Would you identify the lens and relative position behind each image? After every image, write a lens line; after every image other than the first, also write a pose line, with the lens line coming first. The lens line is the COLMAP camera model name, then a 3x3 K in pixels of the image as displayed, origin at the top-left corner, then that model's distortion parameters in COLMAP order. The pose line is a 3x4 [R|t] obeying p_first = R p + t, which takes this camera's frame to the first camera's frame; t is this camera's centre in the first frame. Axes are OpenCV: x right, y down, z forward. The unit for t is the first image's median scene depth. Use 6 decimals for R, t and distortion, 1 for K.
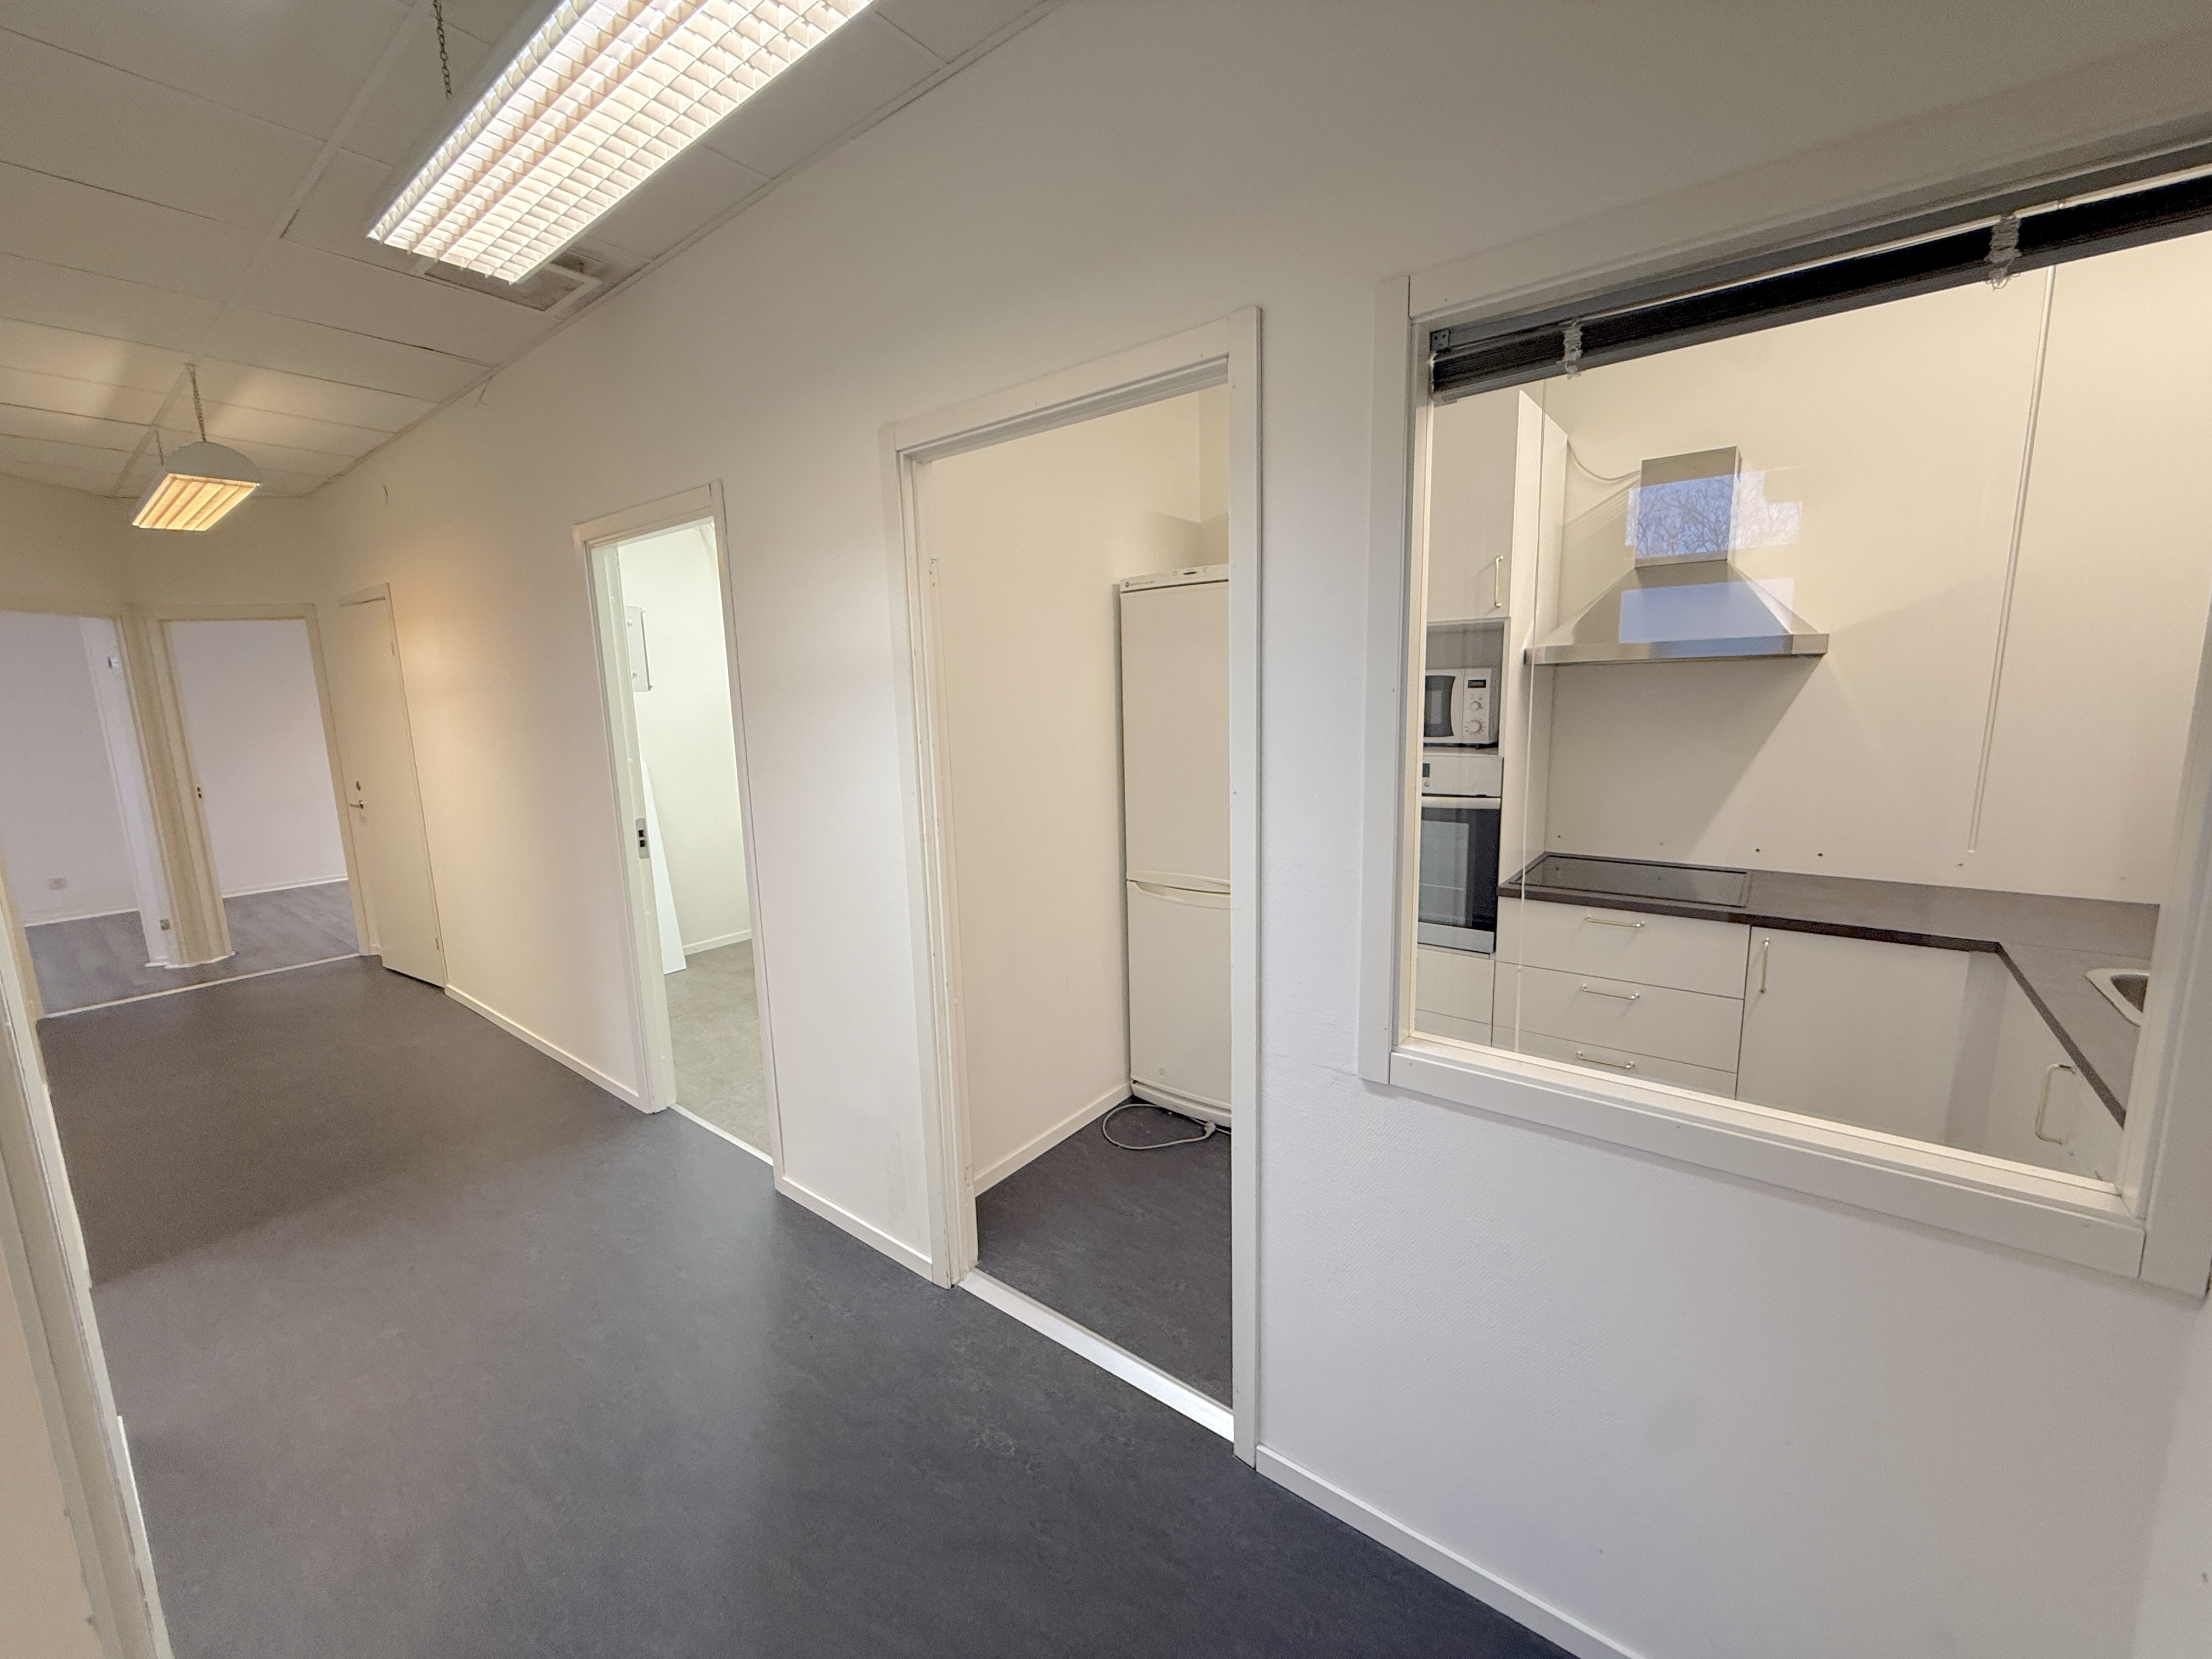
lens RADIAL K [[883.4, 0, 1106.0], [0, 883.4, 829.5], [0, 0, 1]] dist [-0.000593, -0.000022]
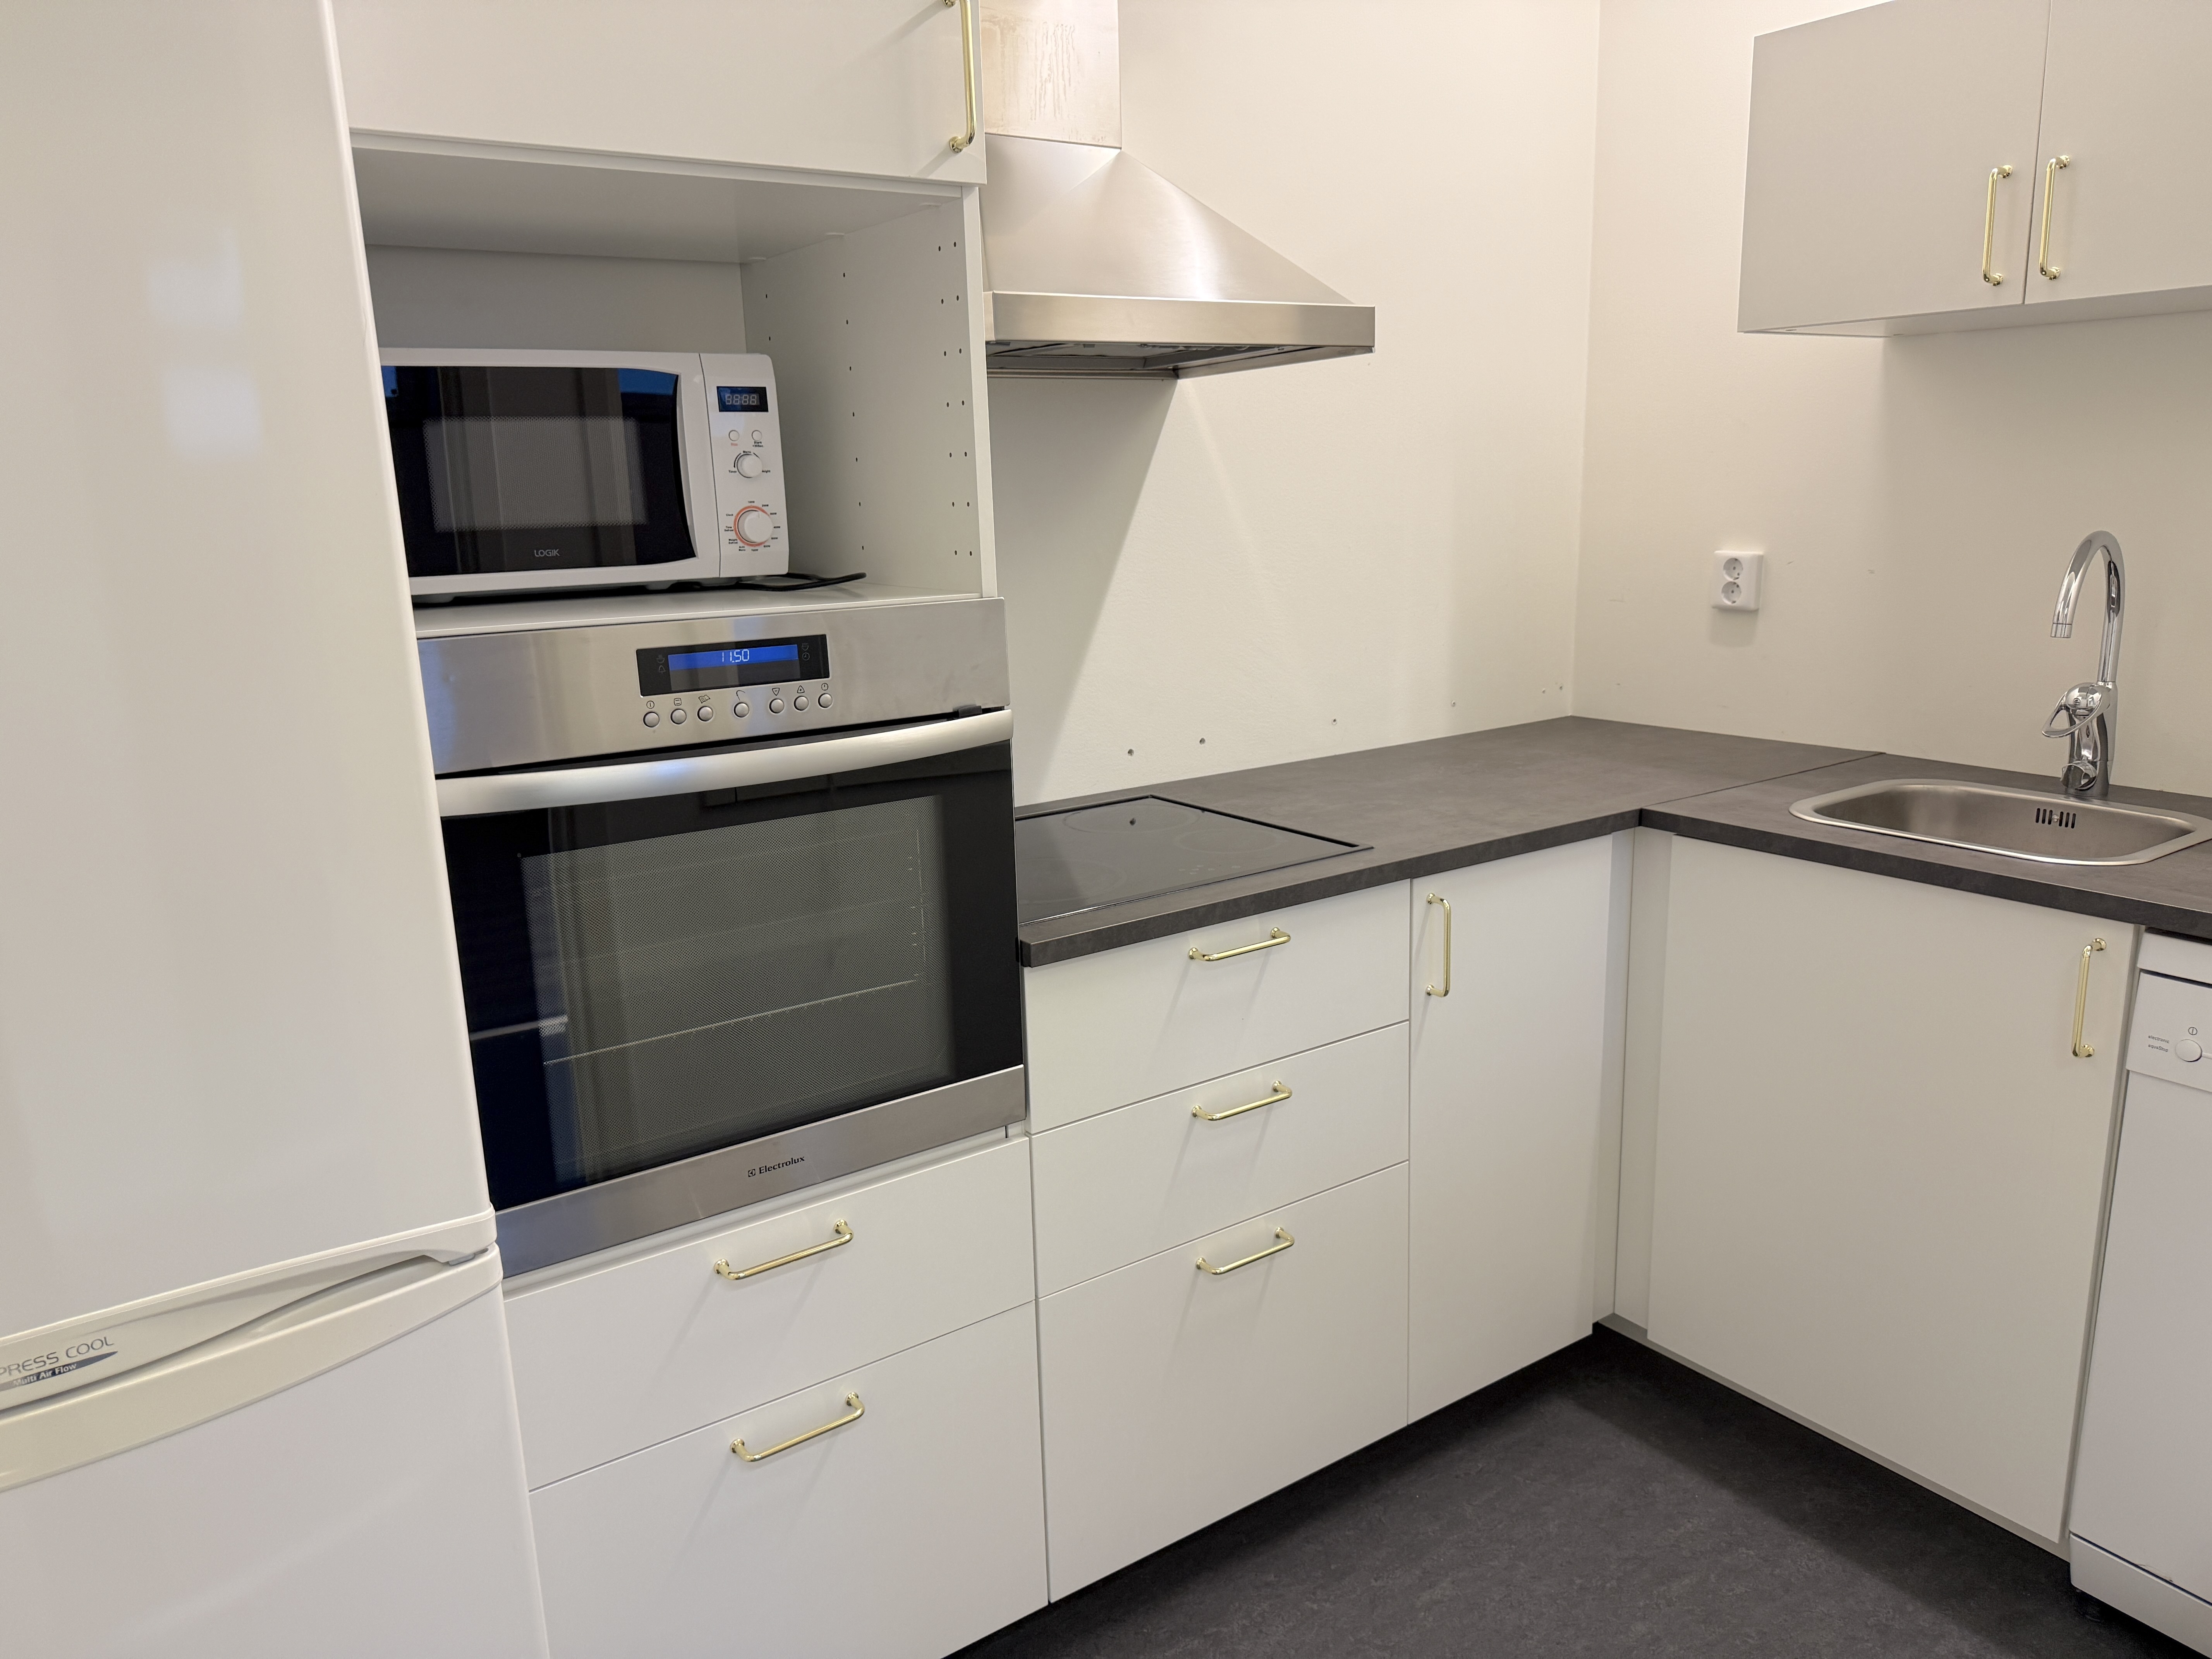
lens RADIAL K [[1598.3, 0, 1106.0], [0, 1598.3, 829.5], [0, 0, 1]] dist [-0.000237, -0.003291]
pose [[0.314205, -0.208312, 0.926219, -0.097576], [0.171334, 0.972052, 0.160498, -0.051915], [-0.933767, 0.108263, 0.341114, 0.452140]]
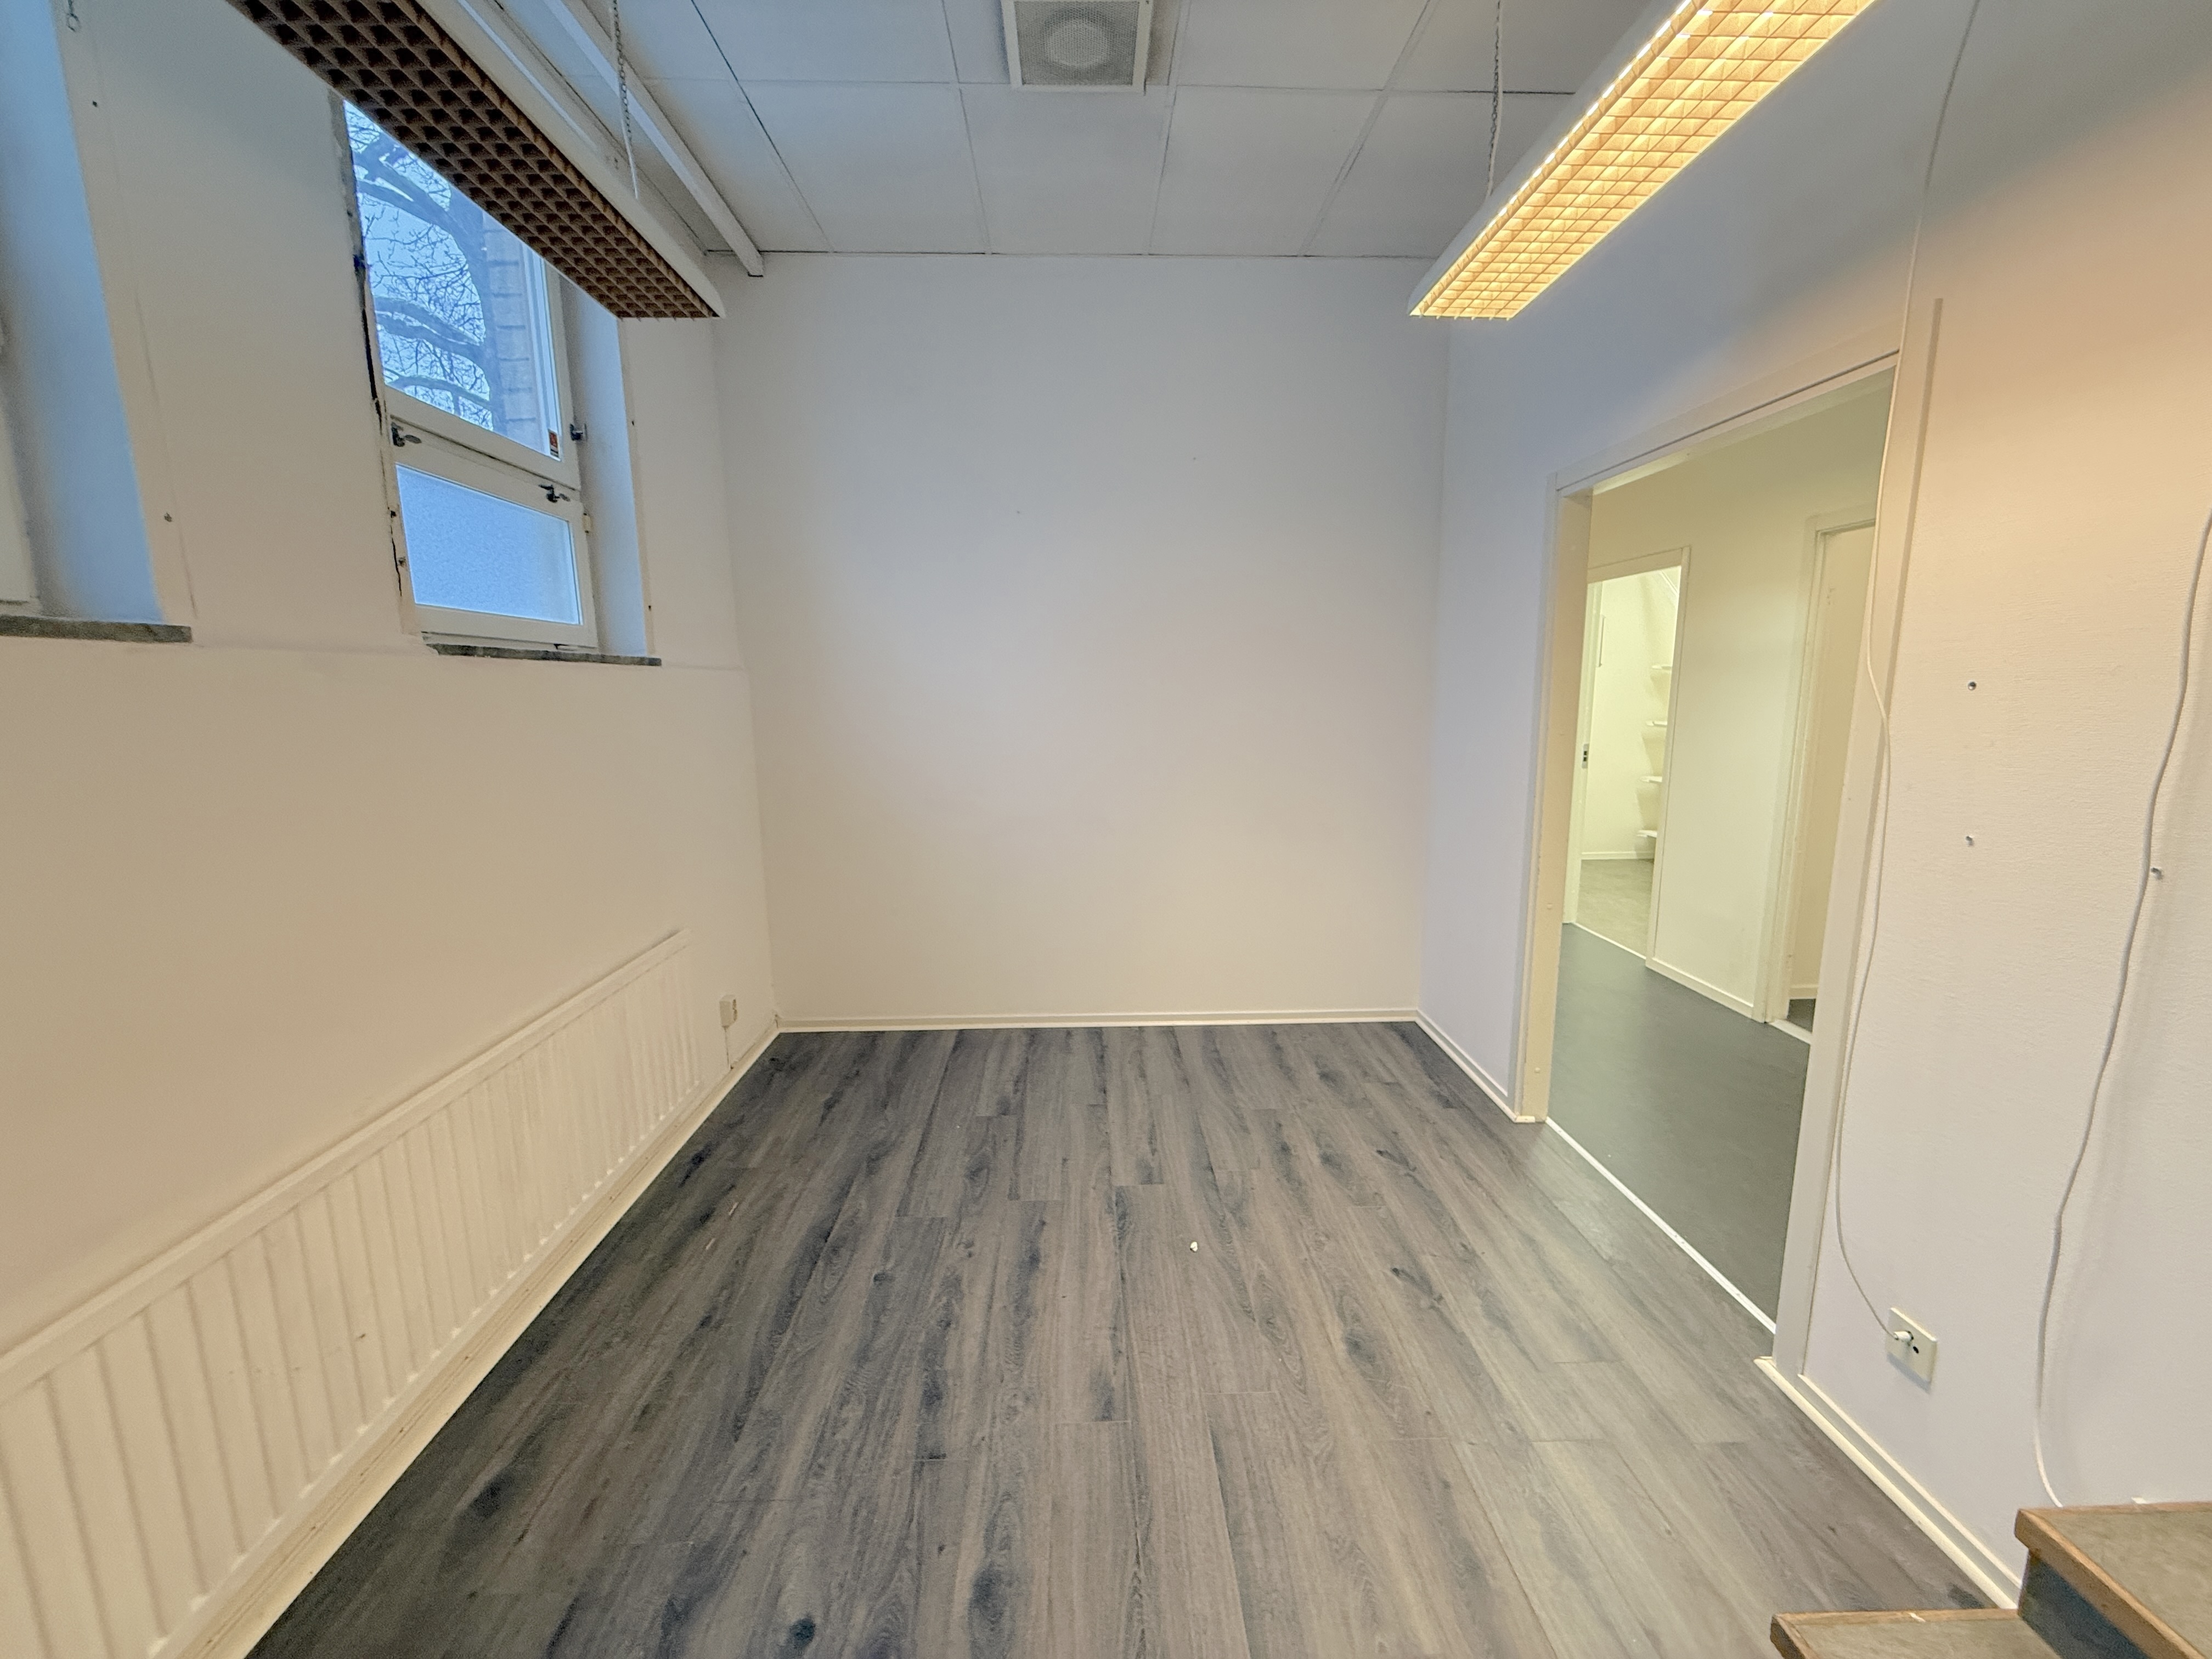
lens RADIAL K [[883.4, 0, 1106.0], [0, 883.4, 829.5], [0, 0, 1]] dist [-0.000593, -0.000022]
pose [[0.636228, 0.141707, -0.758375, 0.266847], [-0.126117, 0.988867, 0.078972, 0.194600], [0.761123, 0.045400, 0.647017, -1.128435]]
